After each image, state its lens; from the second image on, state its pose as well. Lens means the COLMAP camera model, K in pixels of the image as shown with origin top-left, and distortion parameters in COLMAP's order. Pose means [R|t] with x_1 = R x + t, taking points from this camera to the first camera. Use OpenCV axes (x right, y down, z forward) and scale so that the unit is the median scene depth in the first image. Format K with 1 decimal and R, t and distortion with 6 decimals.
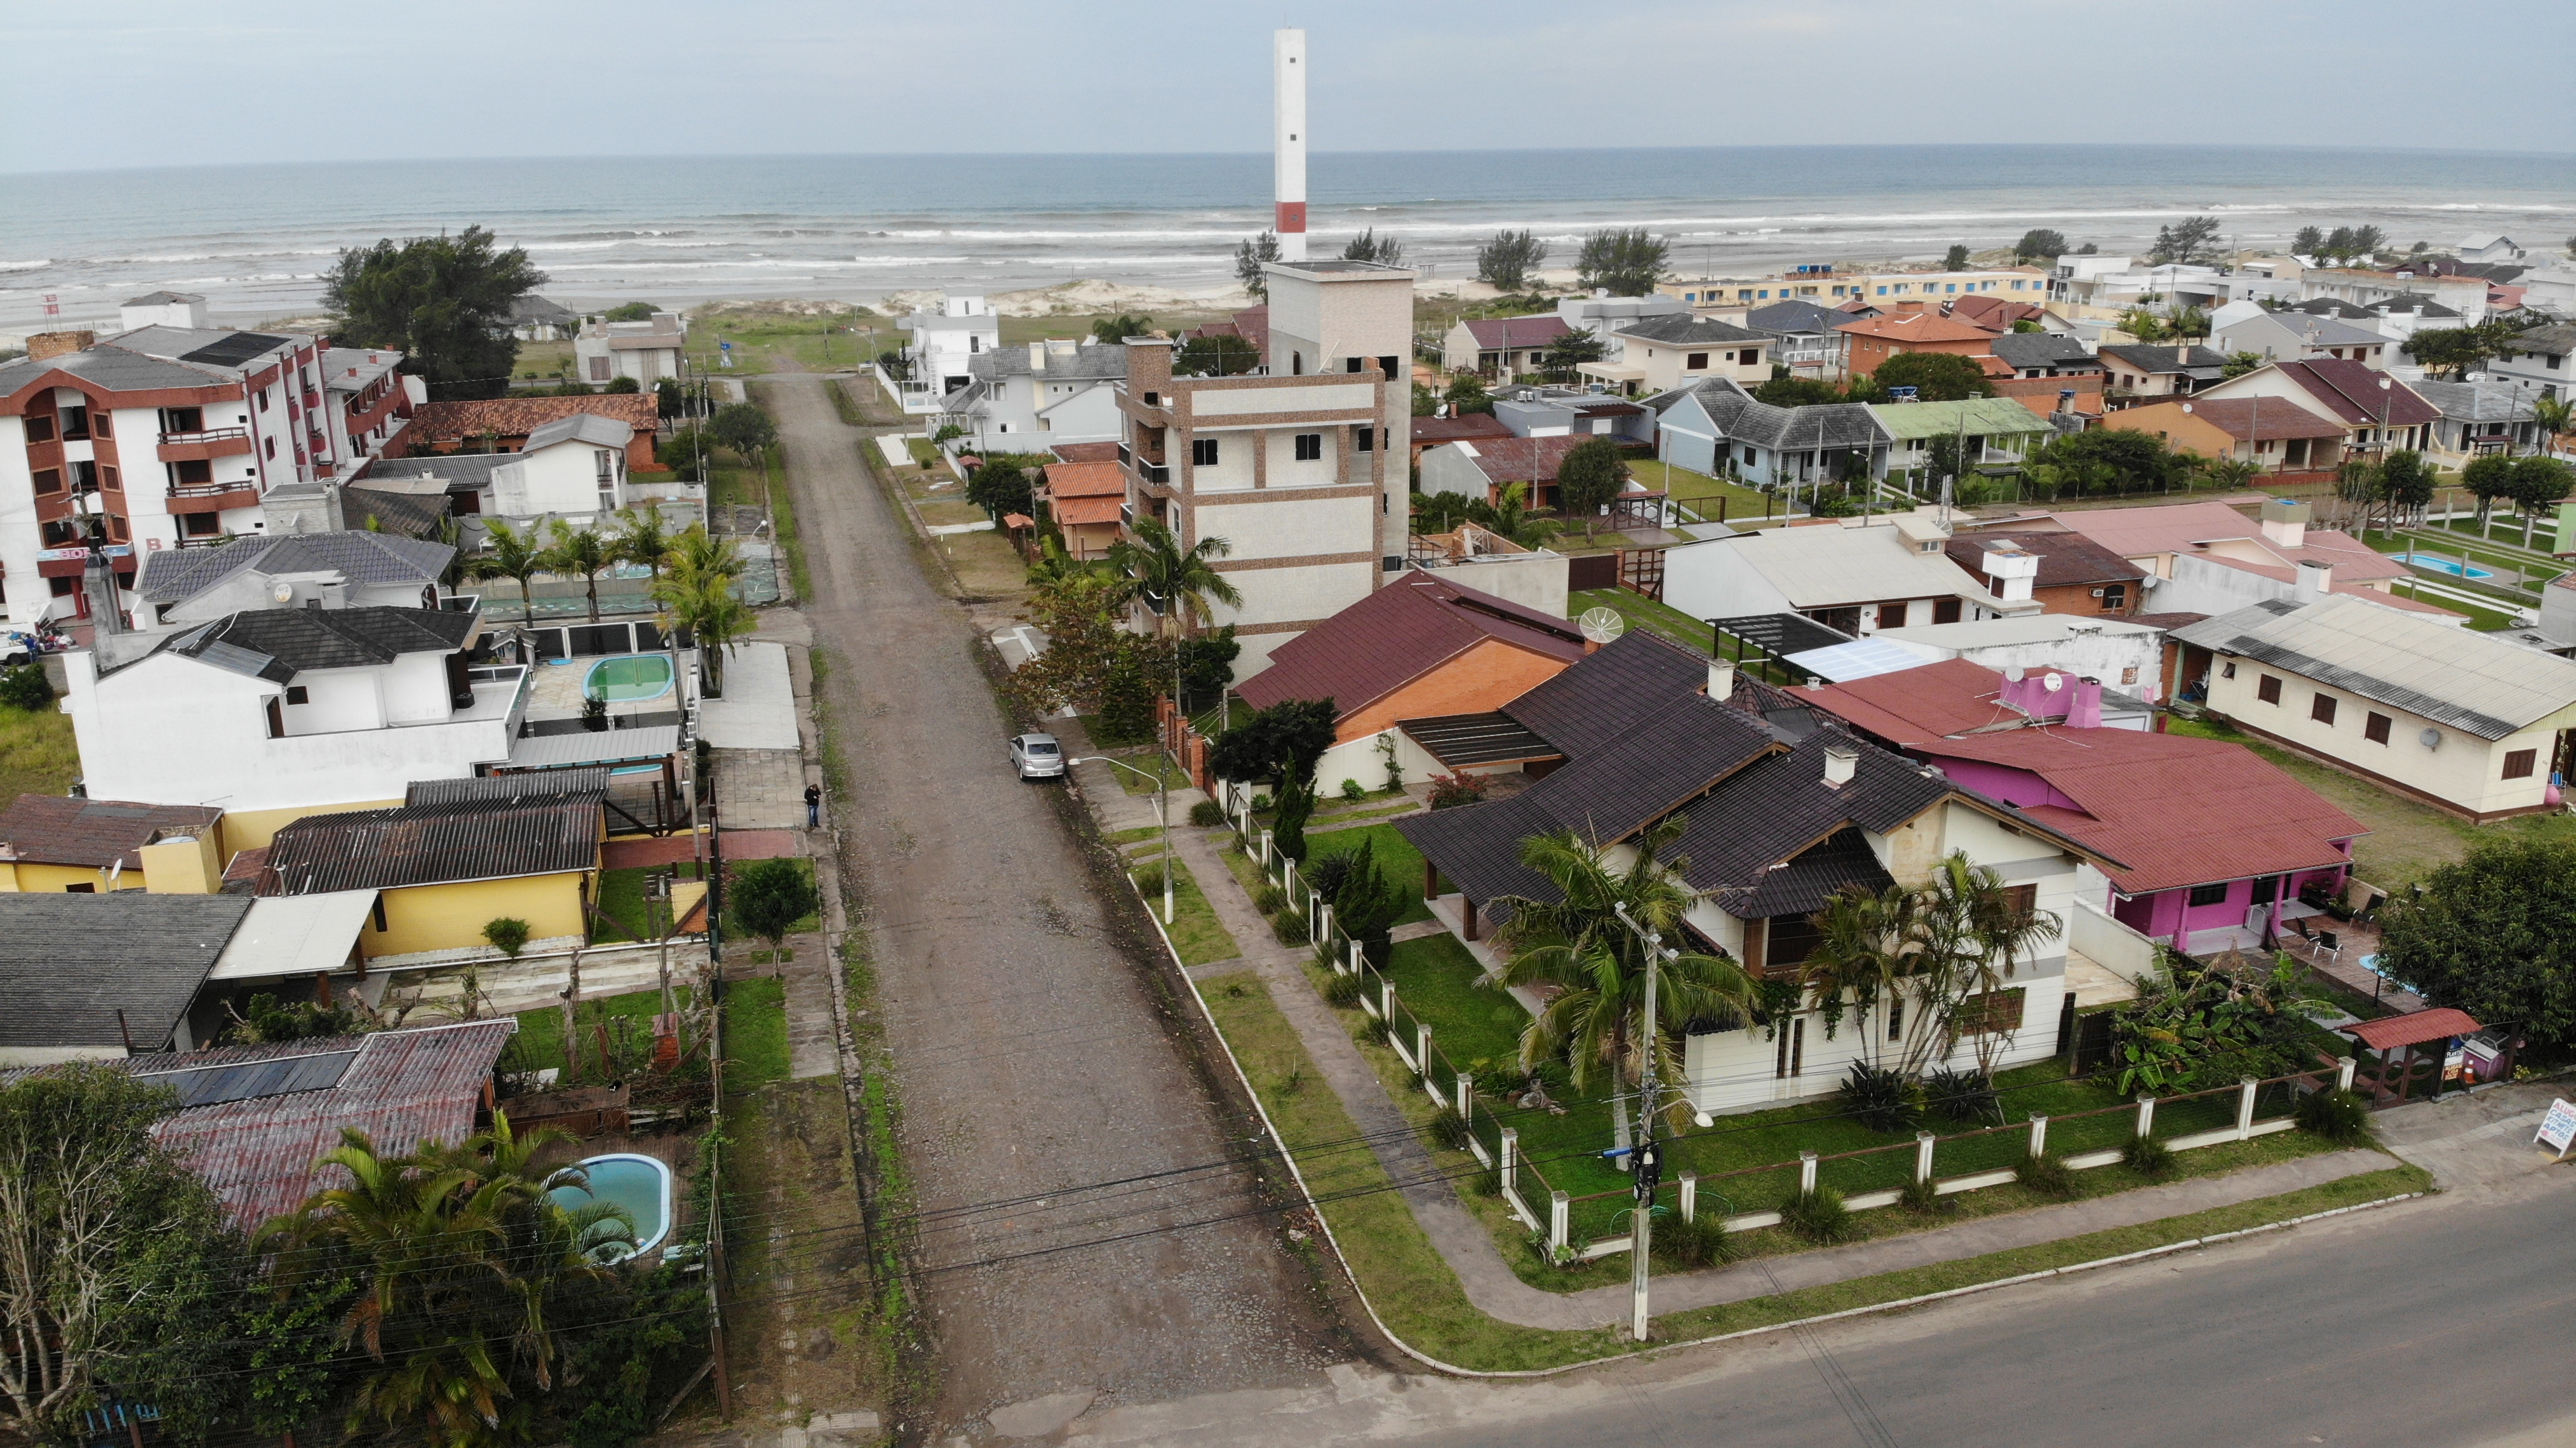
lens RADIAL K [[1848.6, 0, 1340.2], [0, 1848.6, 706.5], [0, 0, 1]] dist [0.095074, -0.198505]
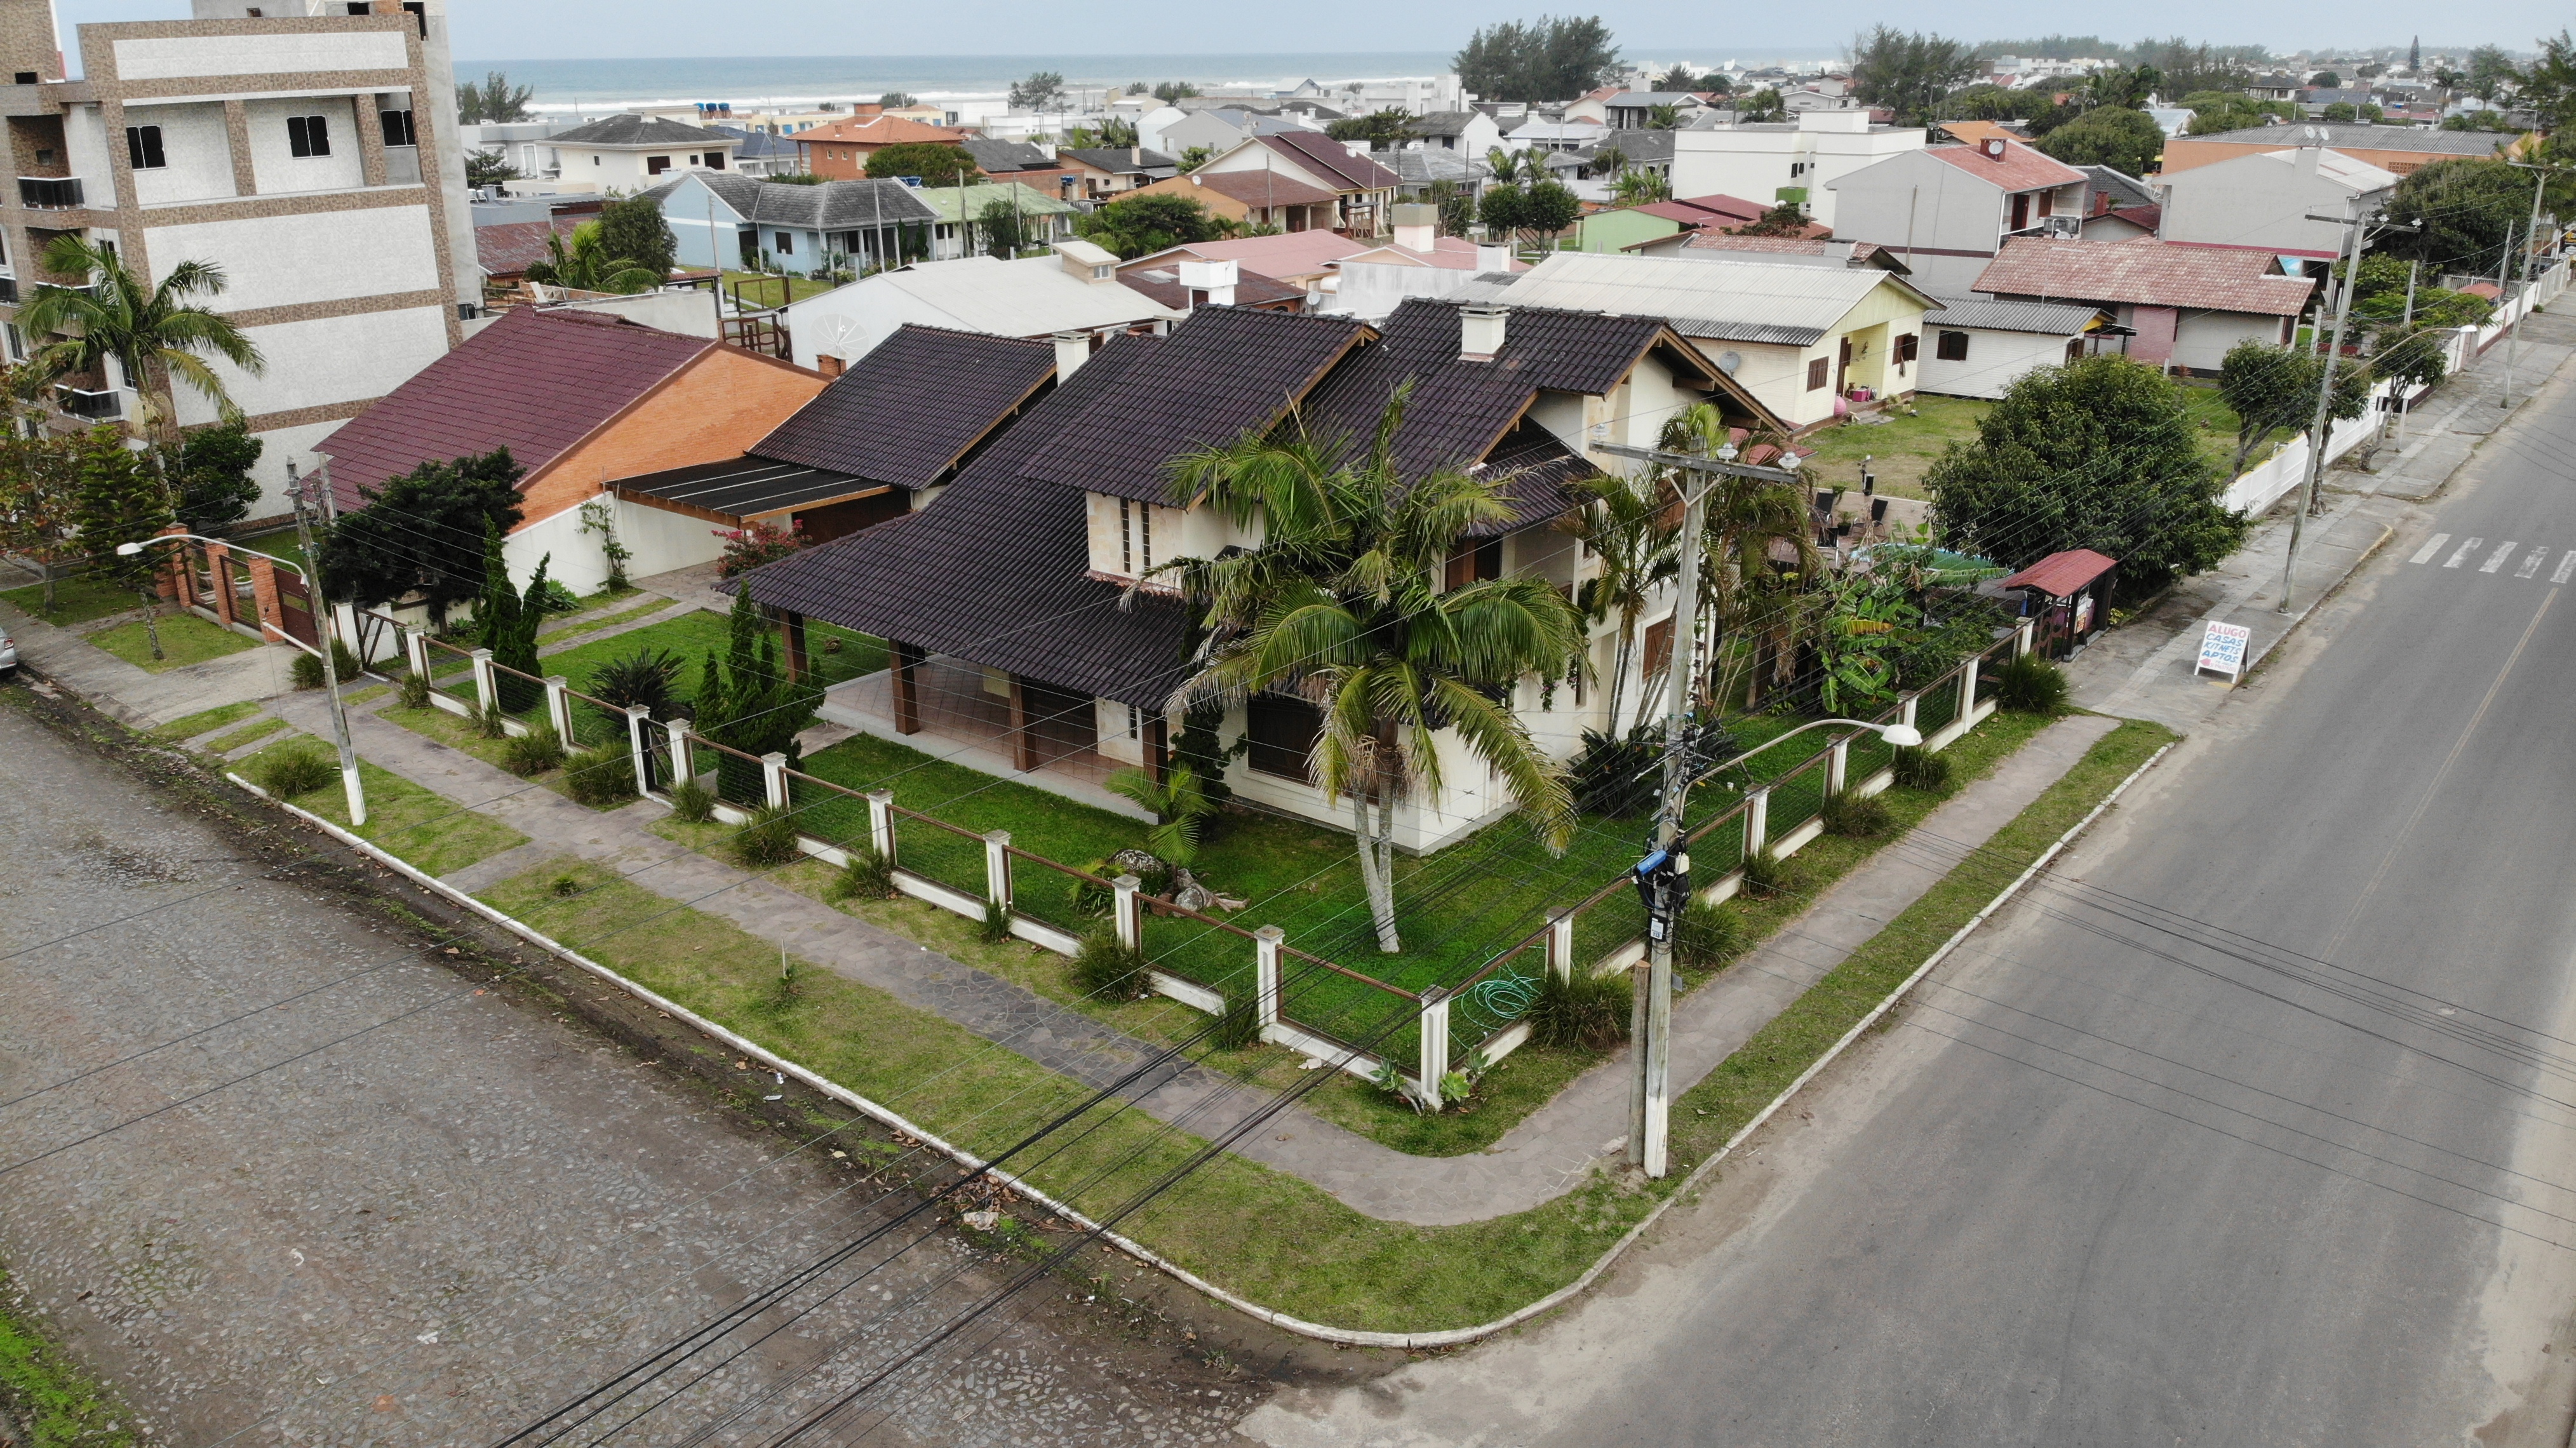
lens RADIAL K [[1848.6, 0, 1288.8], [0, 1848.6, 694.6], [0, 0, 1]] dist [0.095074, -0.198505]
pose [[0.838524, -0.183046, 0.513198, -0.154155], [0.162205, 0.983037, 0.085597, 0.082787], [-0.520161, 0.011468, 0.853991, 0.391077]]
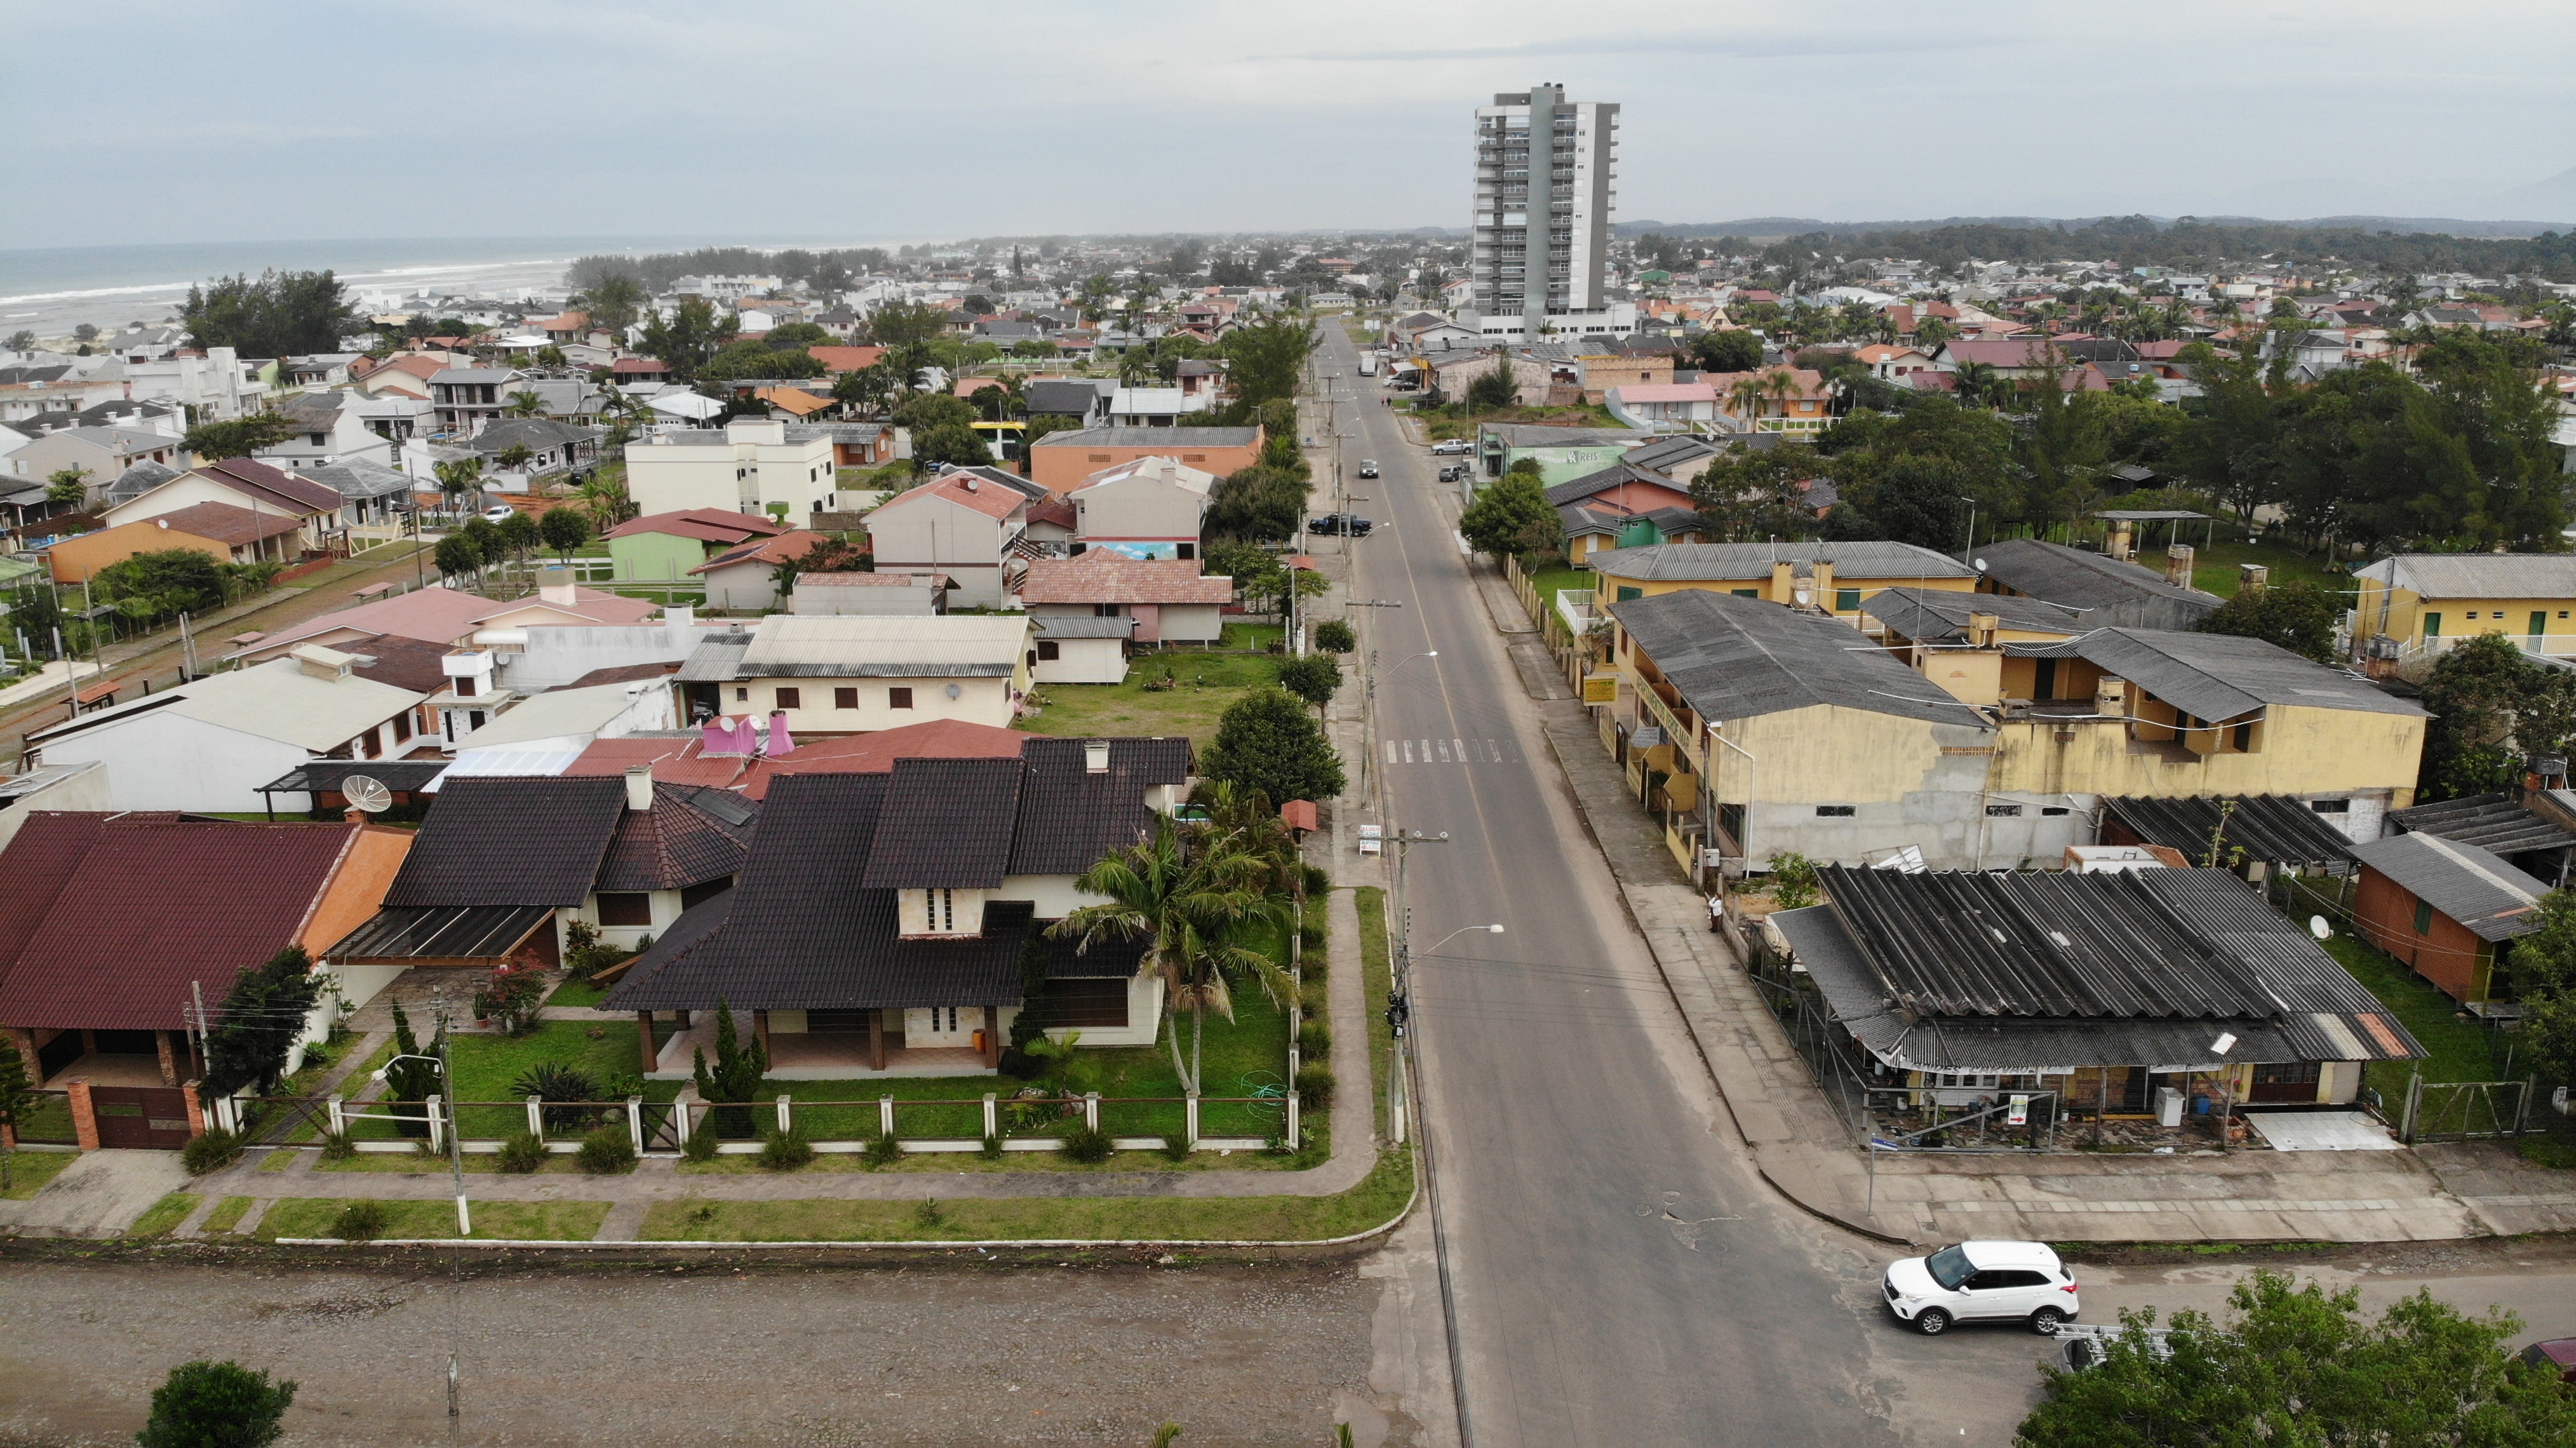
lens RADIAL K [[1848.6, 0, 1286.0], [0, 1848.6, 628.0], [0, 0, 1]] dist [0.095074, -0.198505]
pose [[0.312796, -0.193565, 0.929888, -0.746795], [0.274346, 0.955698, 0.106653, -0.132770], [-0.909337, 0.221750, 0.352042, 0.368189]]
